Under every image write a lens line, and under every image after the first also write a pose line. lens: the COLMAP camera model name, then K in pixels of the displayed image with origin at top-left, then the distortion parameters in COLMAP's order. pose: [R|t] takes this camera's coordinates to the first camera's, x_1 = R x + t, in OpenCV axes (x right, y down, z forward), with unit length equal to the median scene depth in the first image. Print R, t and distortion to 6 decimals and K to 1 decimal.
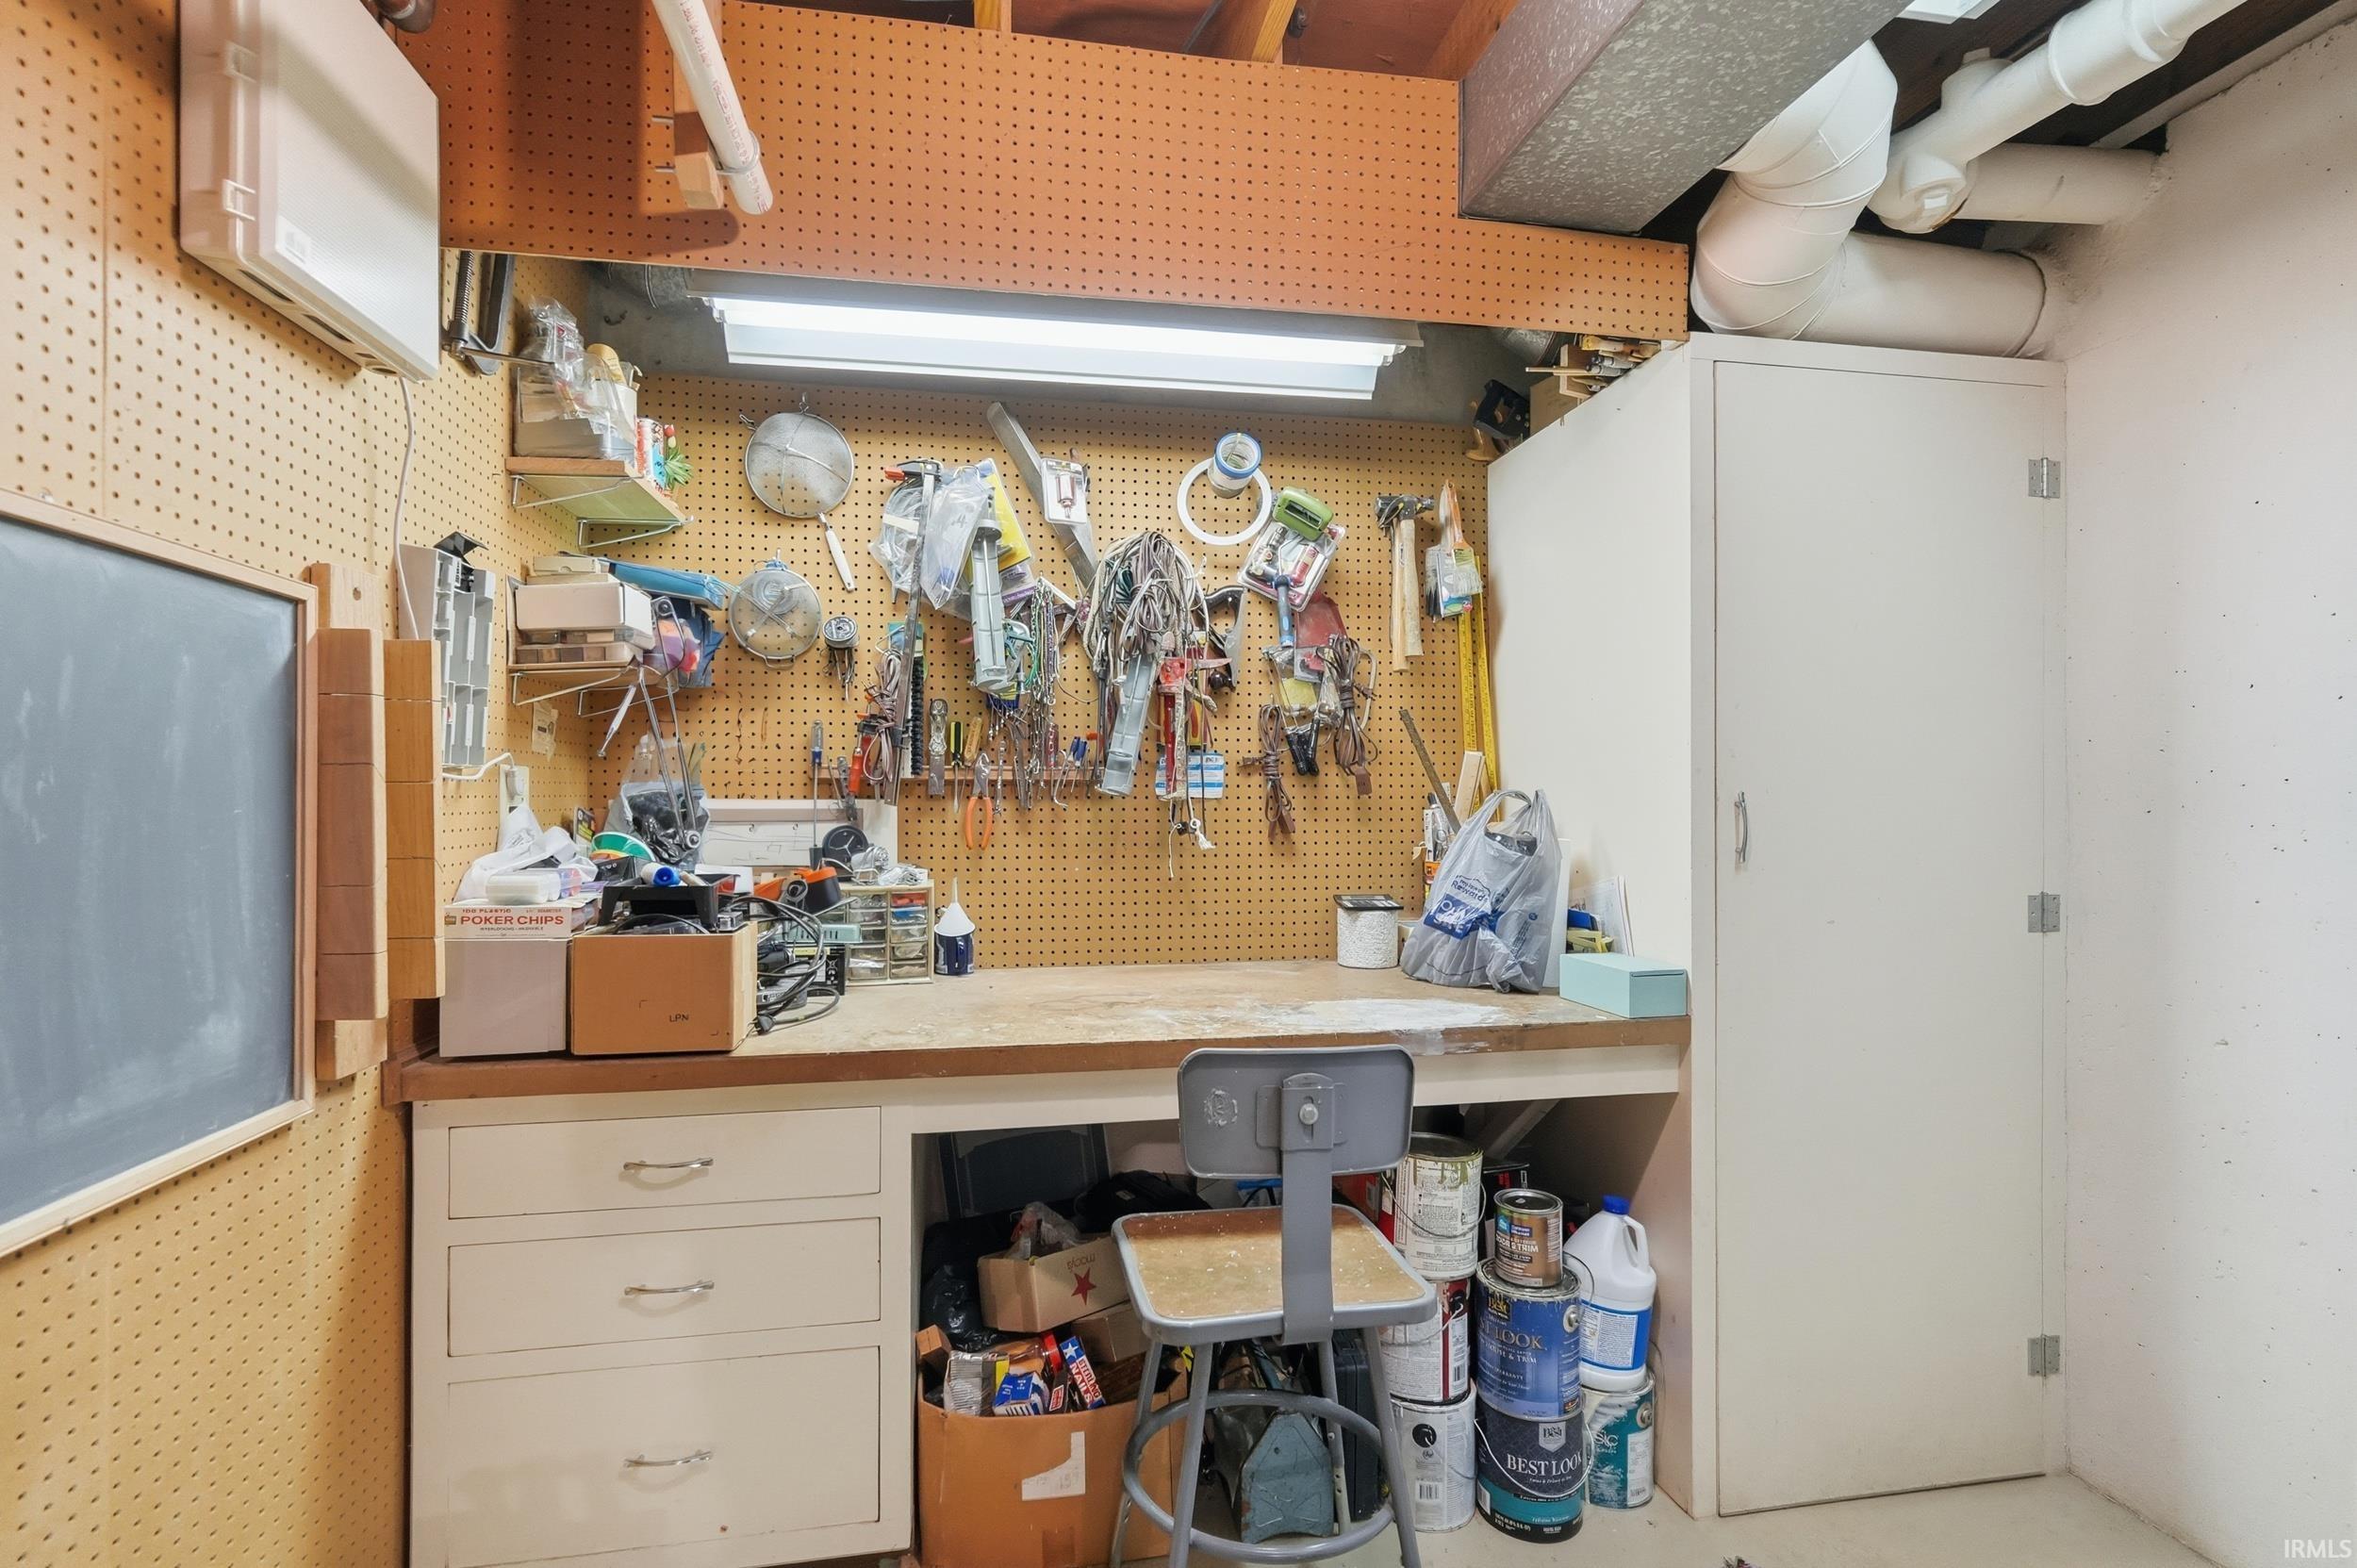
lens RADIAL K [[1010.6, 0, 1180.8], [0, 1010.6, 782.9], [0, 0, 1]] dist [-0.001594, 0.000757]
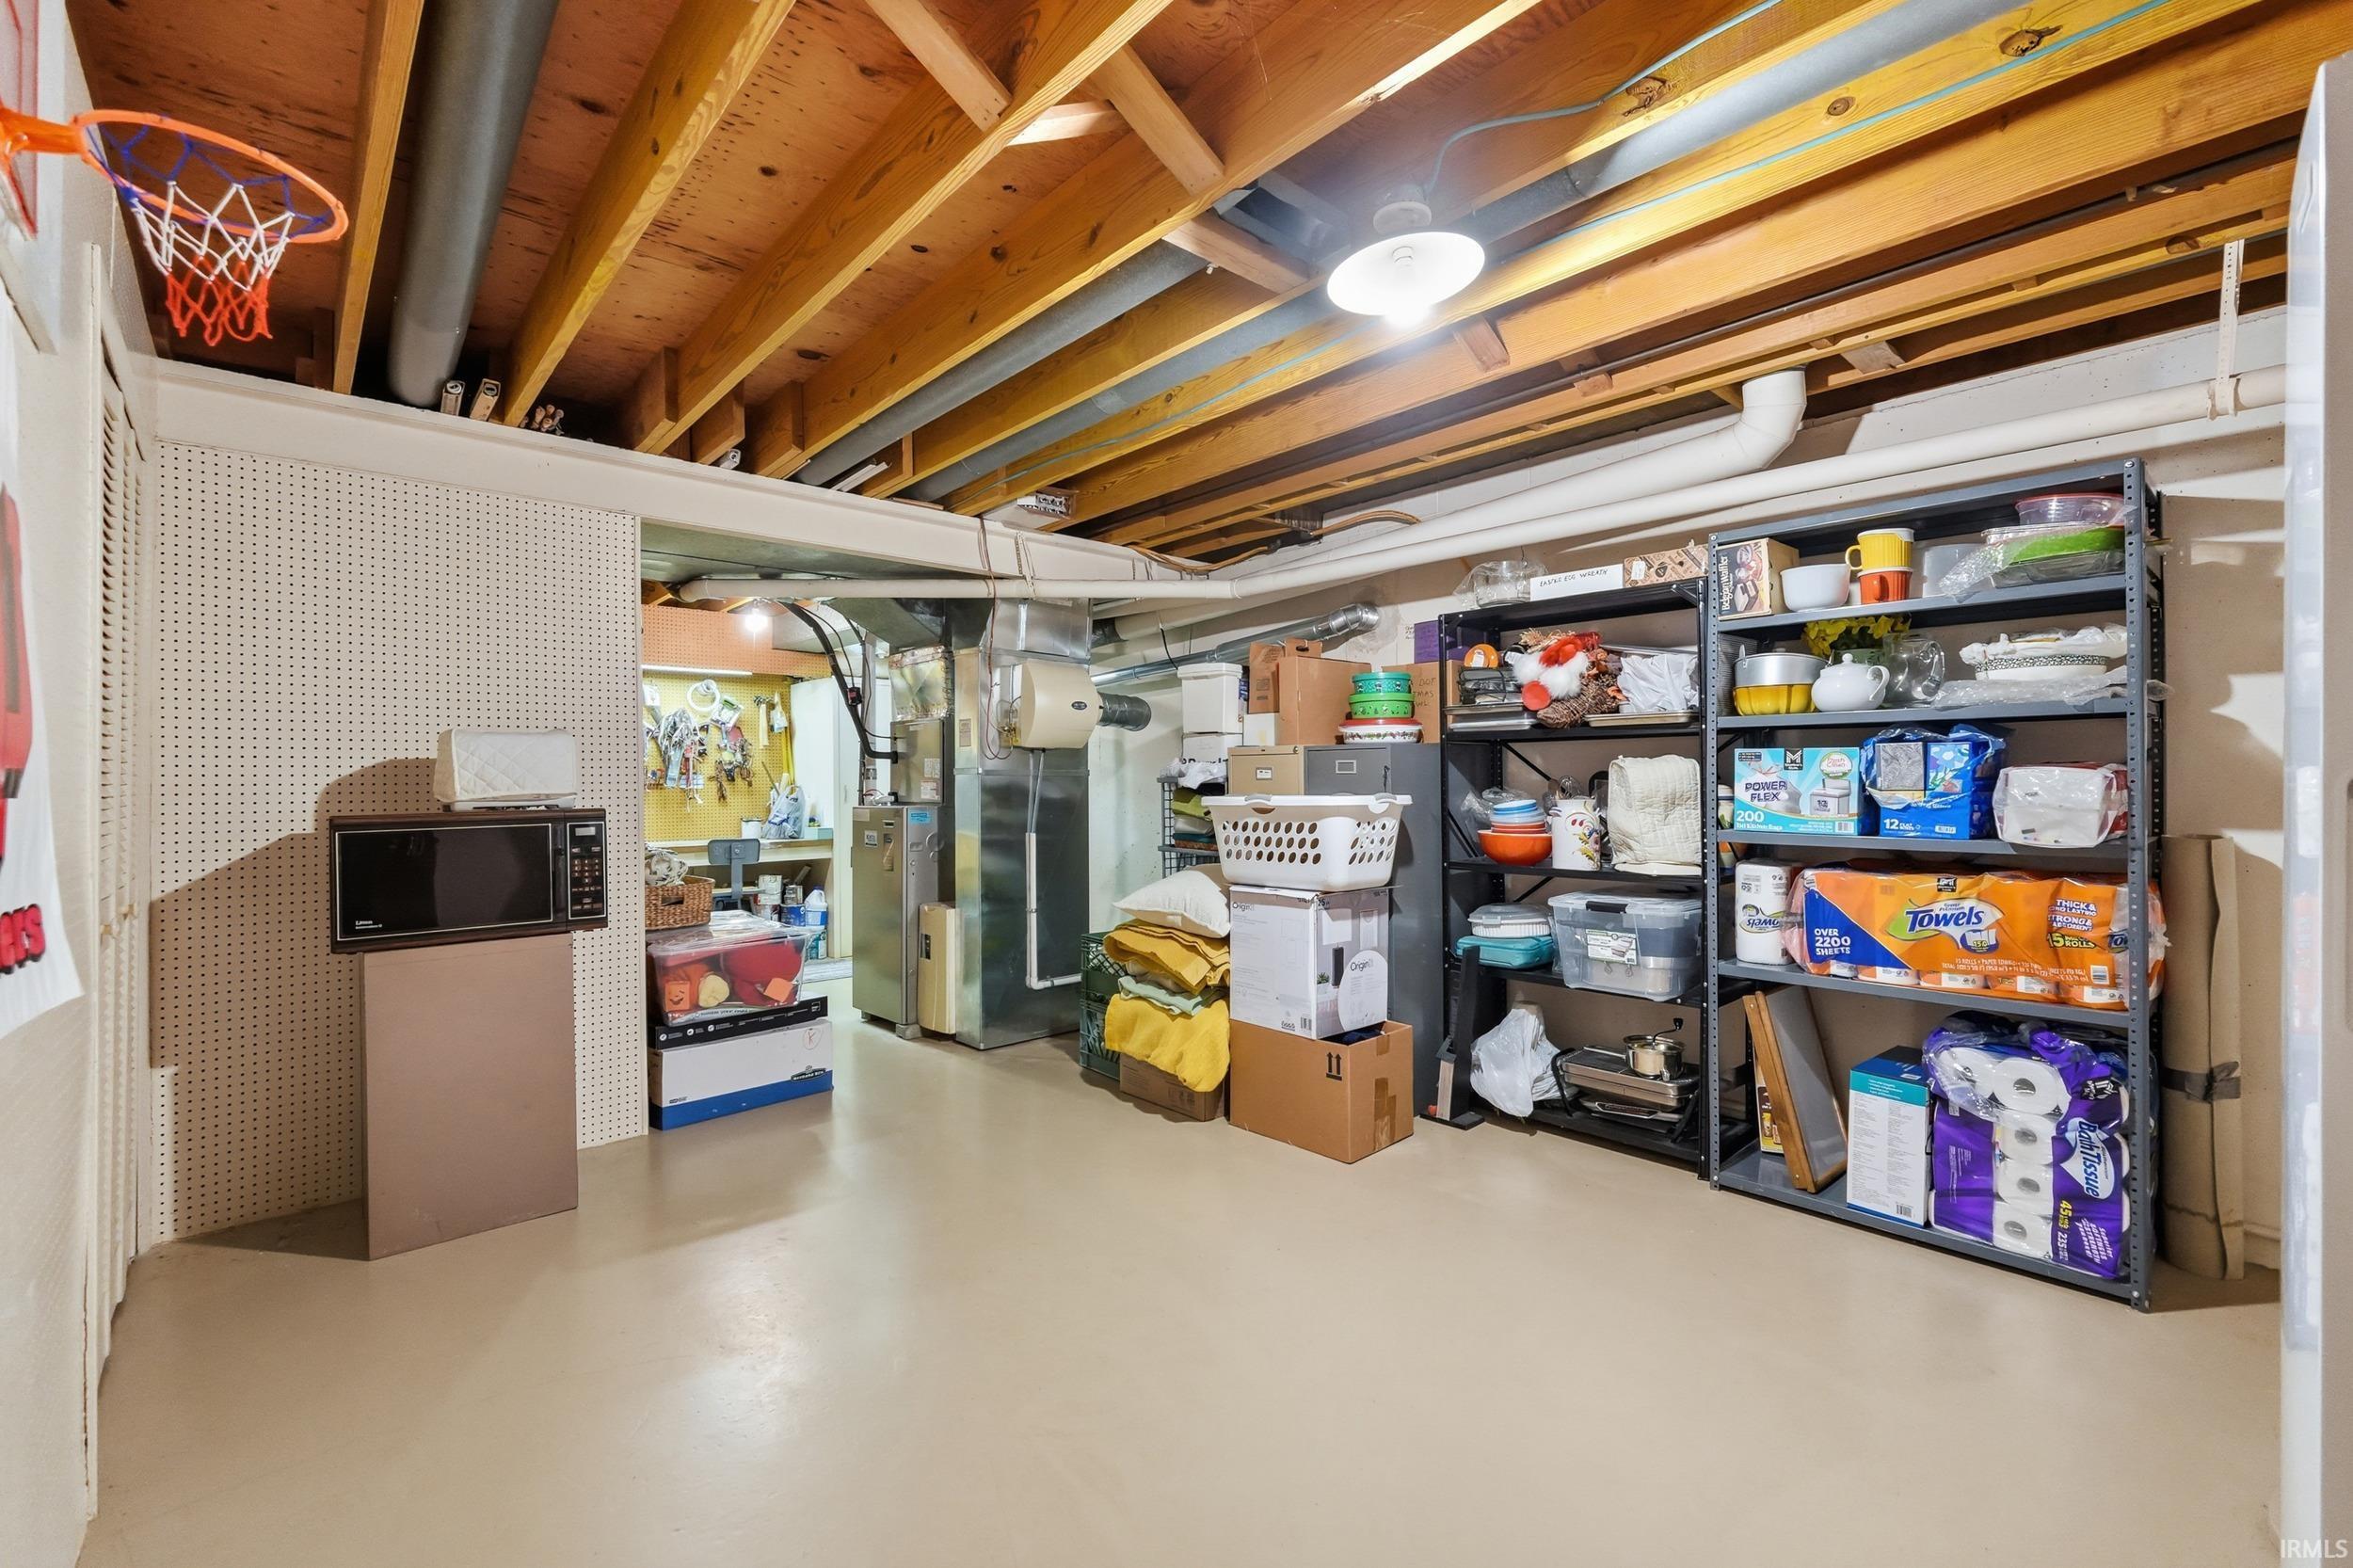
lens RADIAL K [[1008.8, 0, 1183.1], [0, 1008.8, 776.7], [0, 0, 1]] dist [-0.001594, 0.000757]
pose [[0.839247, -0.005838, 0.543719, -0.431806], [0.006788, 0.999977, 0.000259, -0.013476], [-0.543708, 0.003473, 0.839267, -2.586272]]
